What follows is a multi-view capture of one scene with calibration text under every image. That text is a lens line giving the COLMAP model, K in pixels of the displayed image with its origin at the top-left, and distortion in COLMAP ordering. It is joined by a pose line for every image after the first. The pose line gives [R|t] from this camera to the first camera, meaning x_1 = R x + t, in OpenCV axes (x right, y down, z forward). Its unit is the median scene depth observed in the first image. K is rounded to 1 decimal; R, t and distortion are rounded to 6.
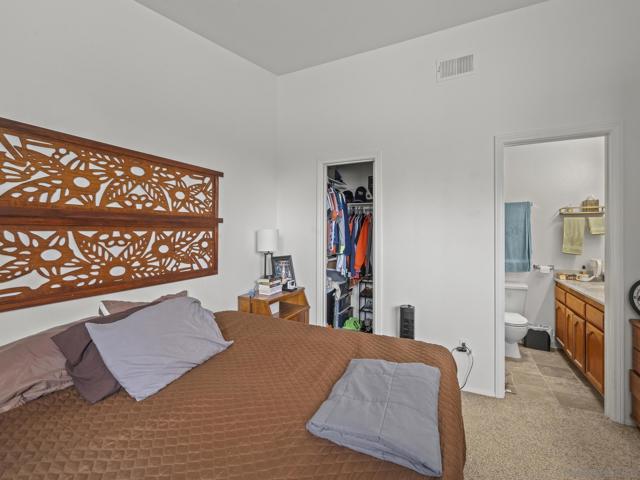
lens RADIAL K [[297.6, 0, 319.0], [0, 297.6, 235.2], [0, 0, 1]] dist [0.001436, 0.000102]
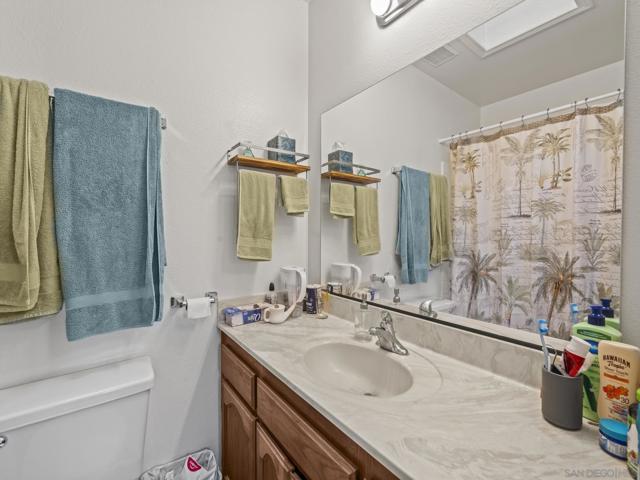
lens RADIAL K [[297.6, 0, 319.0], [0, 297.6, 235.2], [0, 0, 1]] dist [0.001436, 0.000102]
pose [[0.462920, -0.013157, 0.886302, 0.522327], [0.002472, 0.999905, 0.013552, 0.023587], [-0.886396, -0.004083, 0.462909, 0.724474]]
